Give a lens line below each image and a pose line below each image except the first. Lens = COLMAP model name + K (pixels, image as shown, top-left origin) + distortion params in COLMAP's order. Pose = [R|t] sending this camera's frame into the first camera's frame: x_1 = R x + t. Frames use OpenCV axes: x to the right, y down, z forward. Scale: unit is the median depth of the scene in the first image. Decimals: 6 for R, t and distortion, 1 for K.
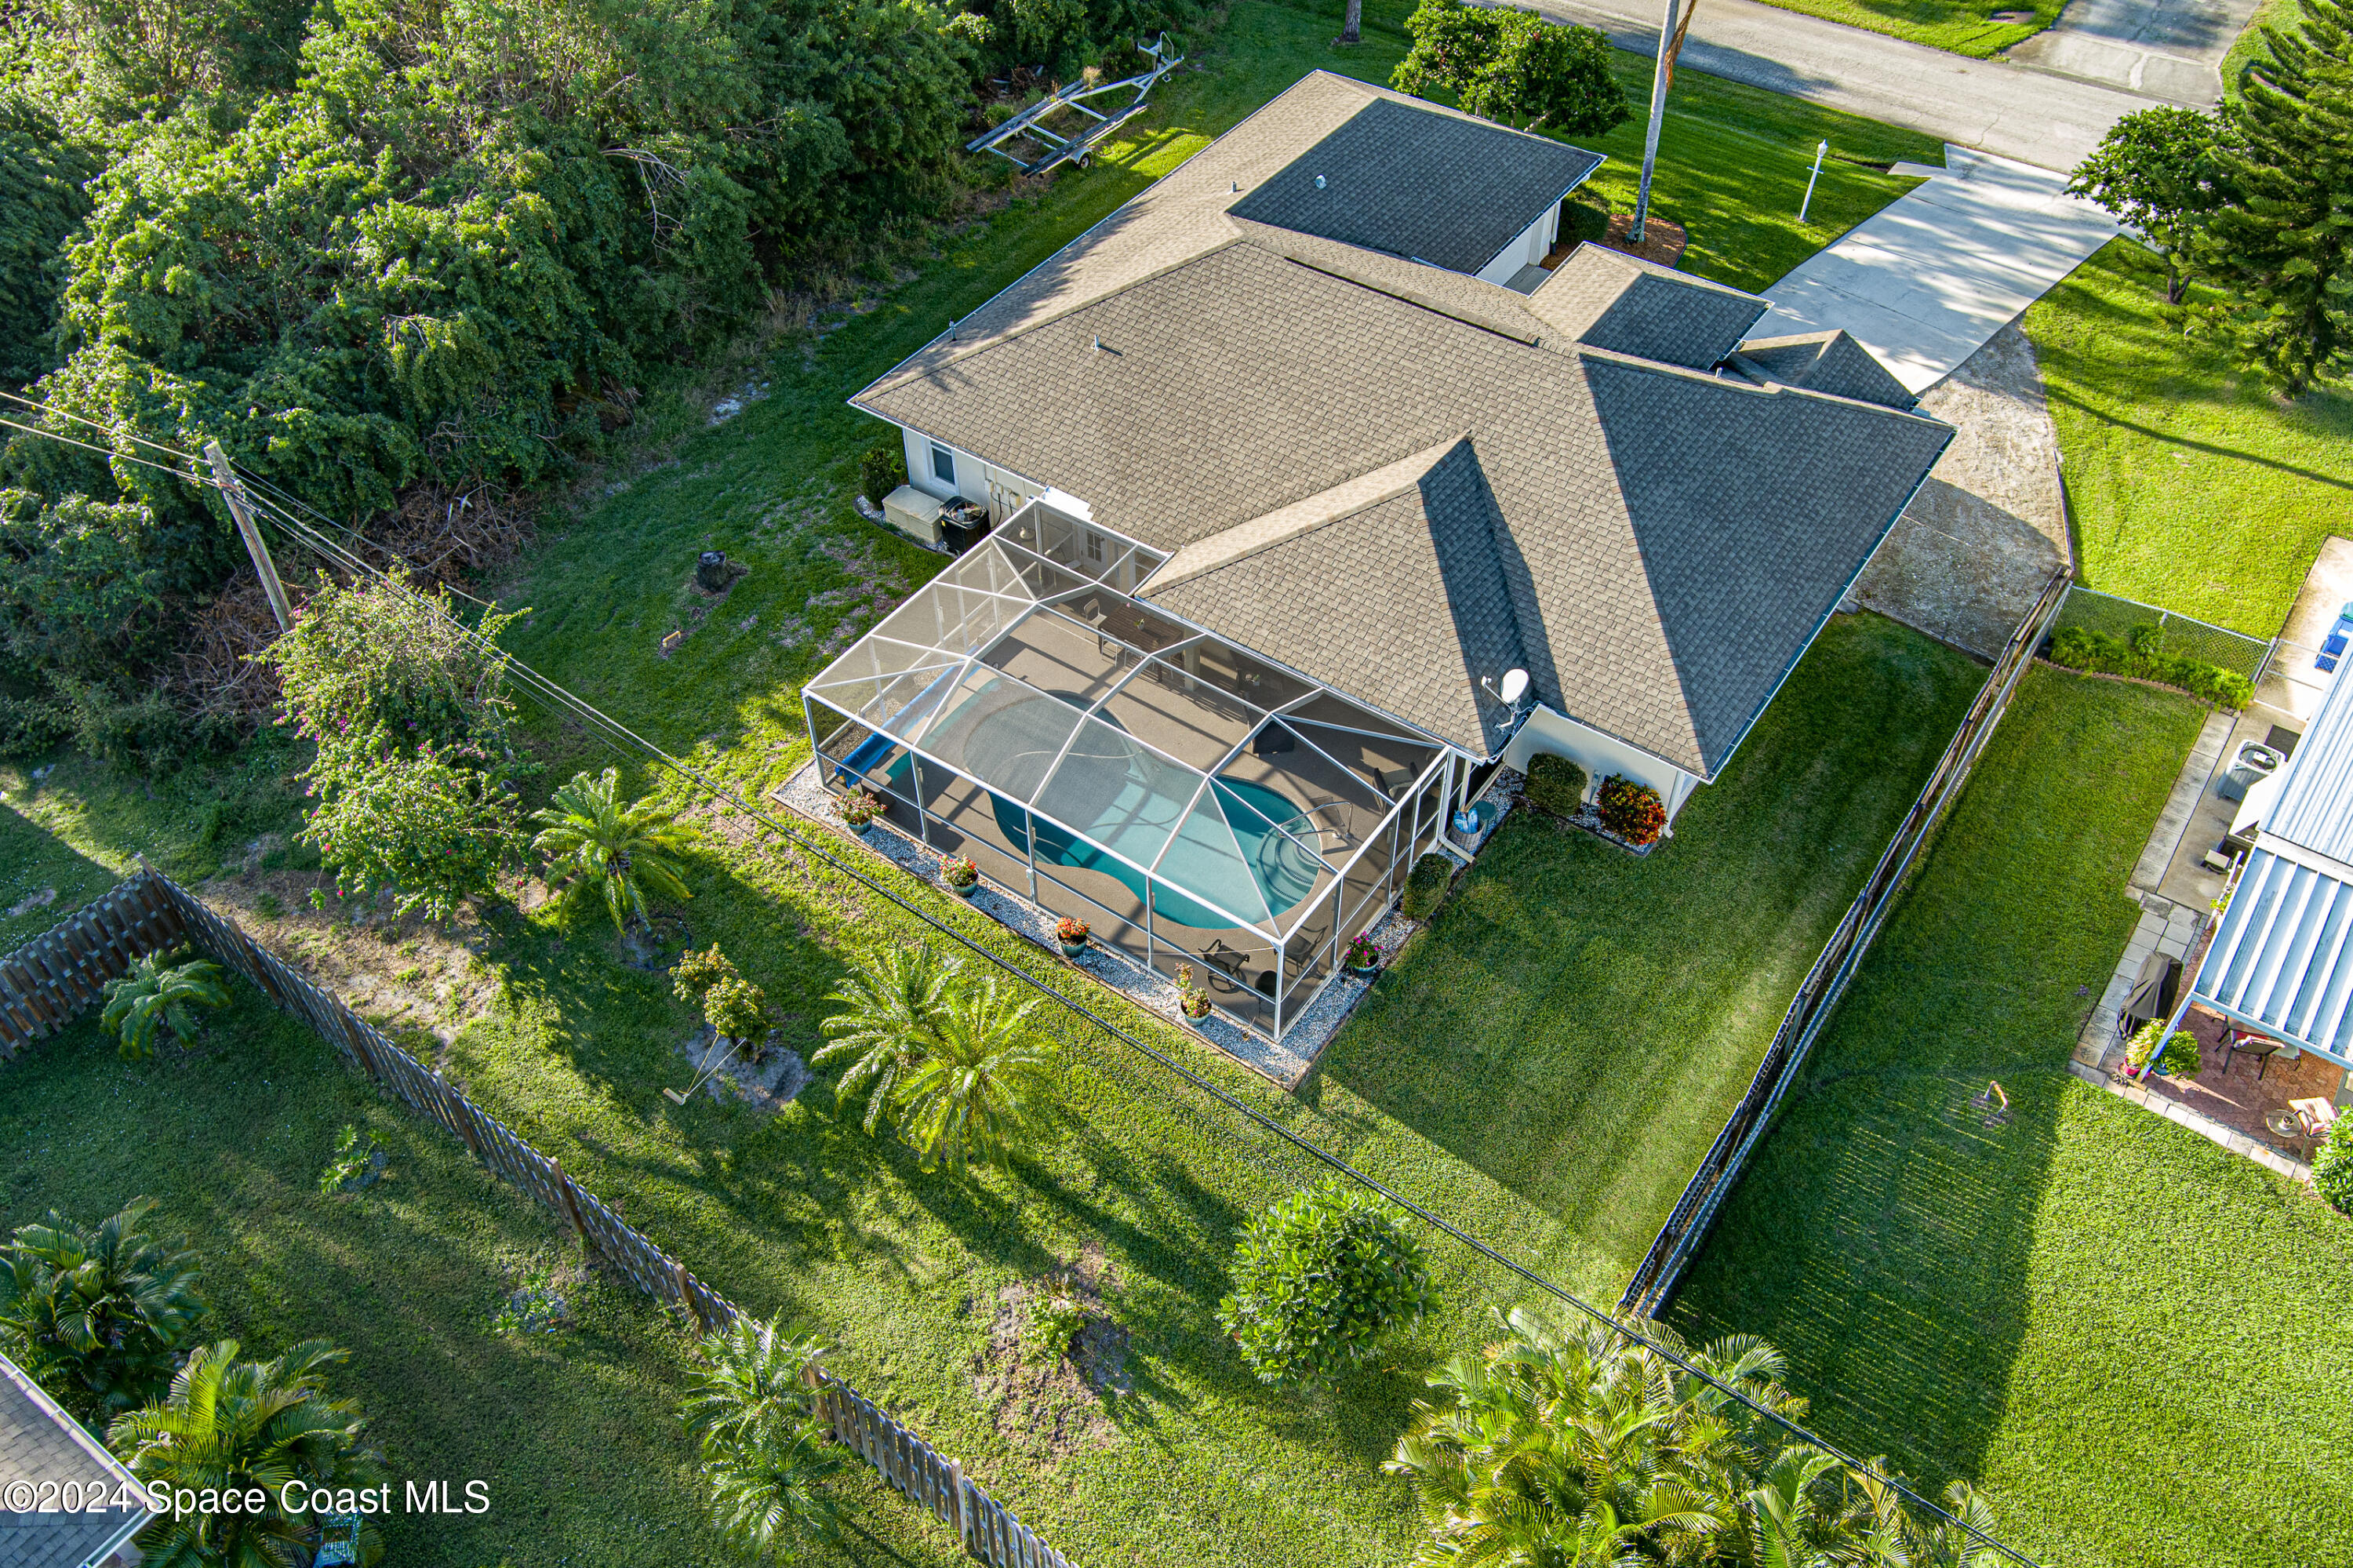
lens RADIAL K [[1891.1, 0, 1164.9], [0, 1891.1, 778.6], [0, 0, 1]] dist [-0.009728, 0.032497]
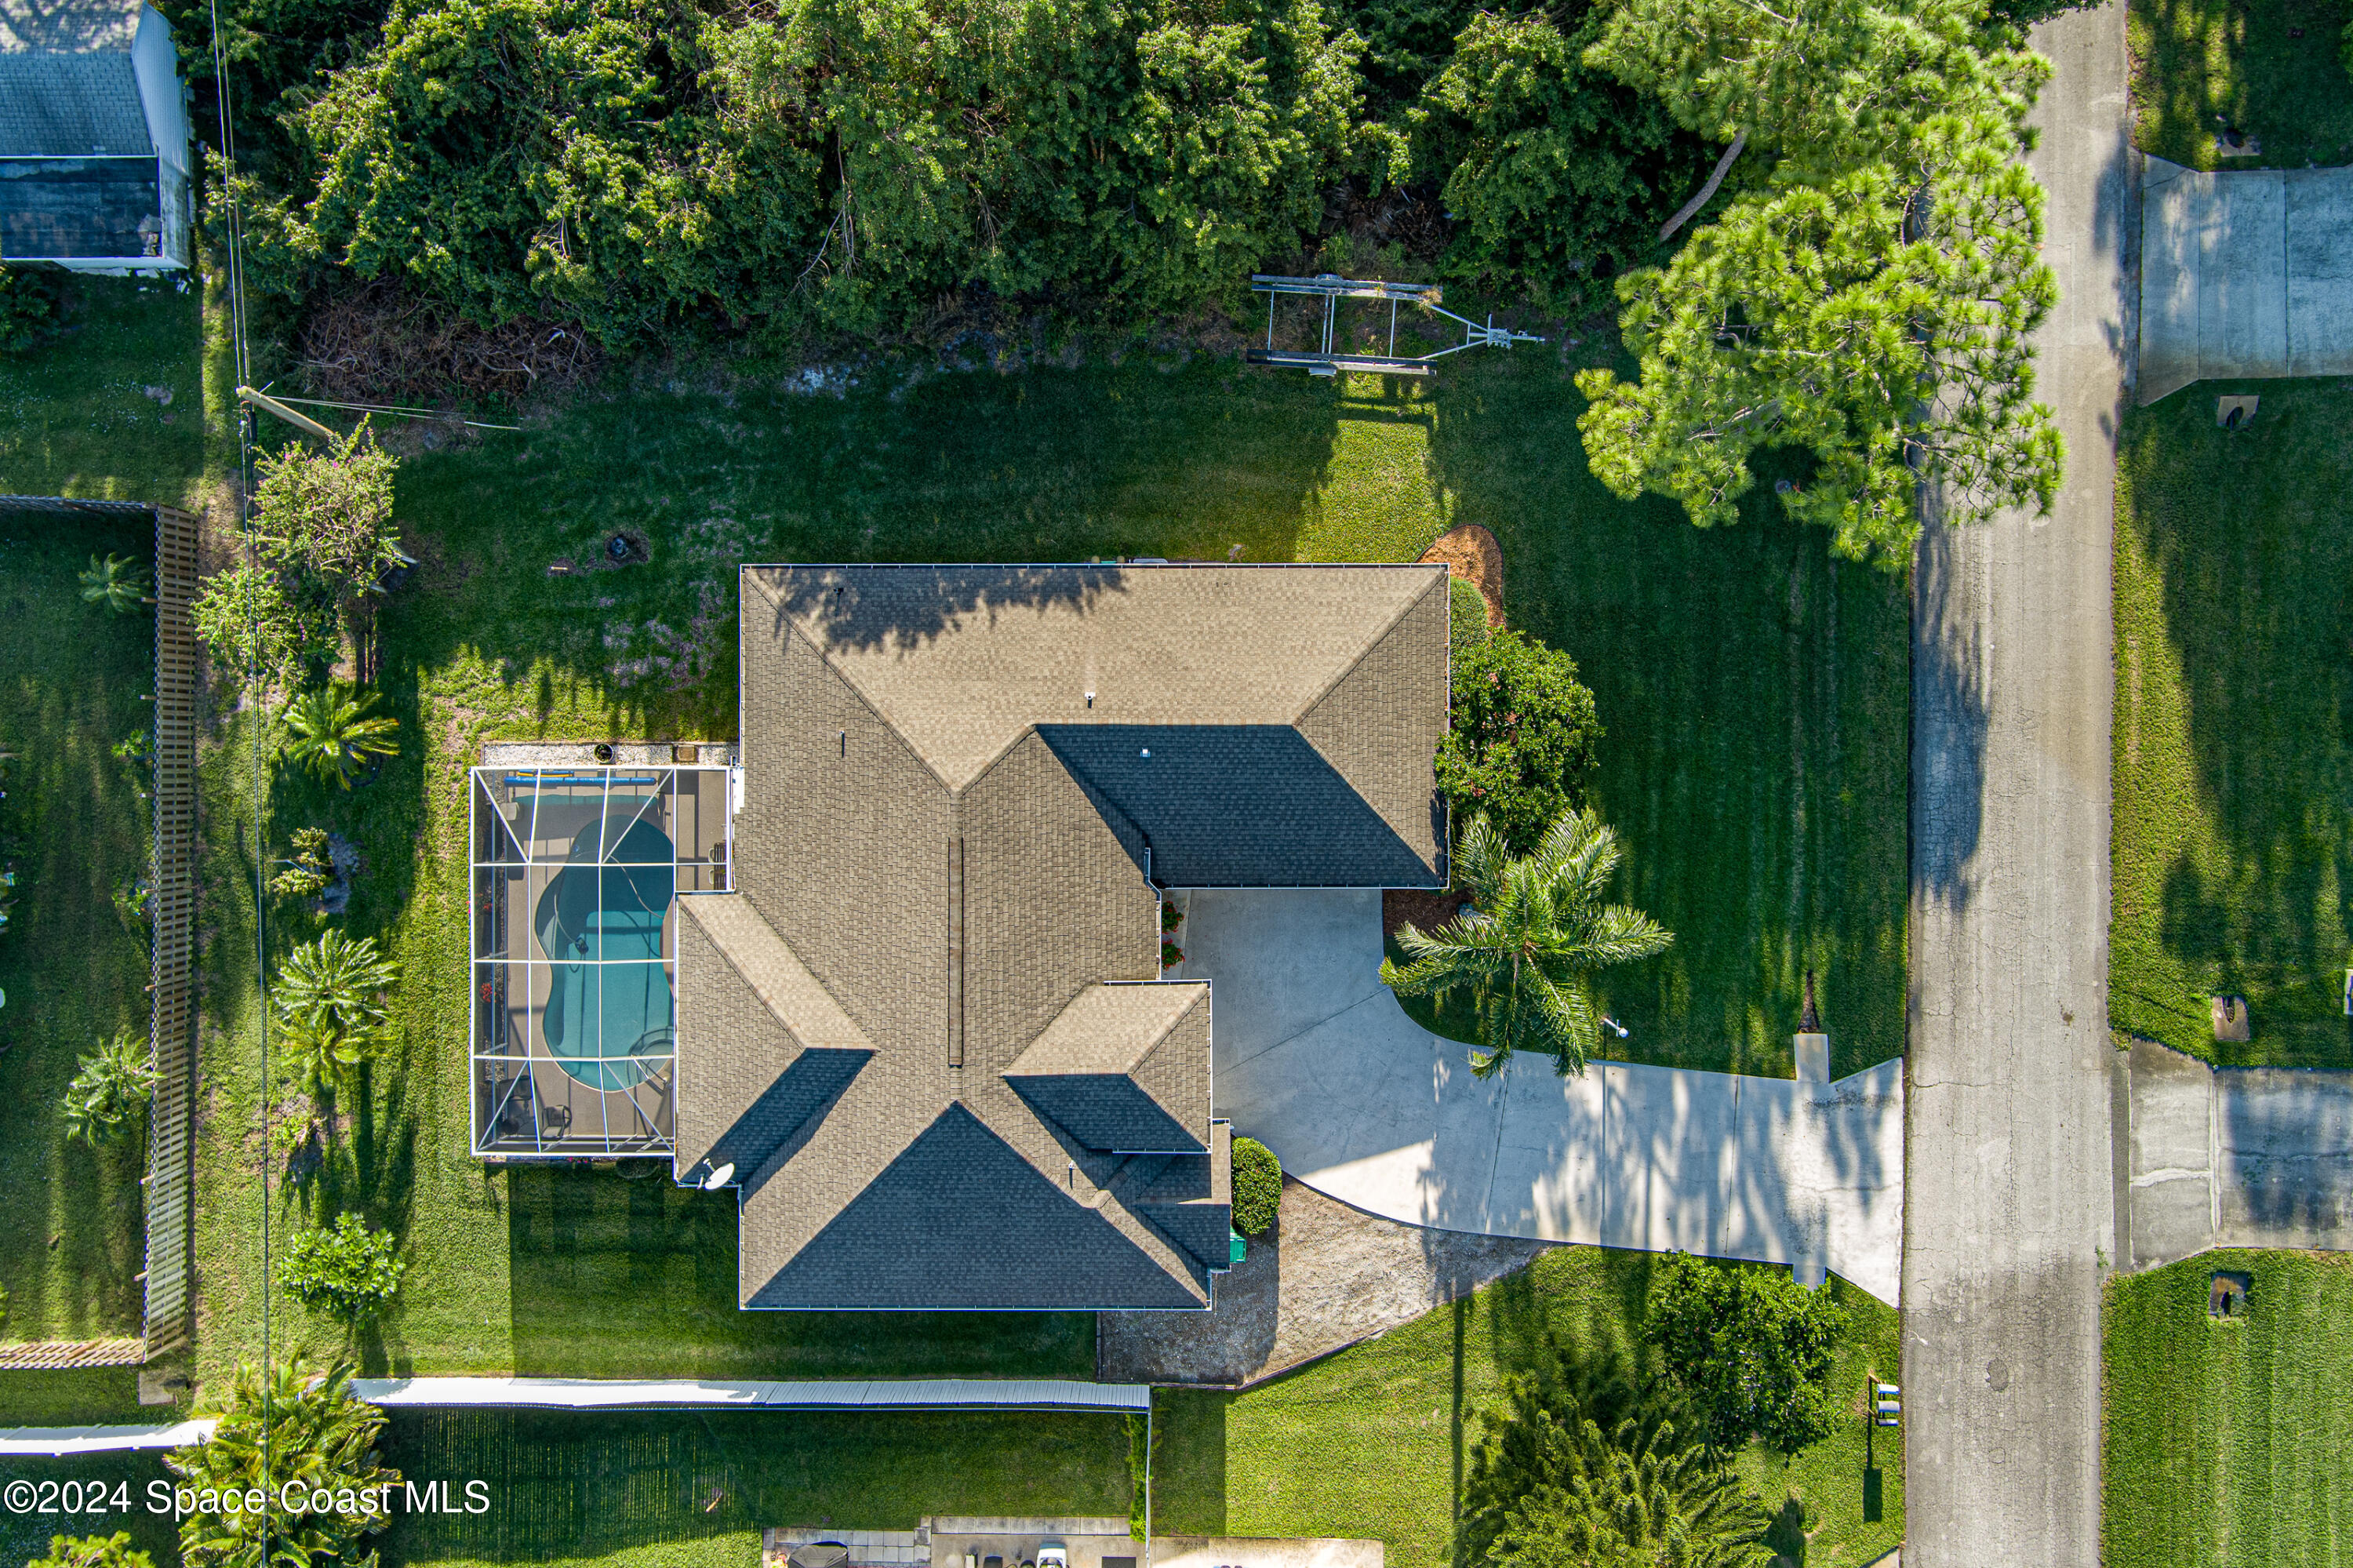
lens RADIAL K [[1891.1, 0, 1164.9], [0, 1891.1, 778.6], [0, 0, 1]] dist [-0.009728, 0.032497]
pose [[0.579440, 0.814999, 0.005160, 0.114679], [-0.583829, 0.410651, 0.700364, -1.321885], [0.568677, -0.408831, 0.713767, 0.240336]]
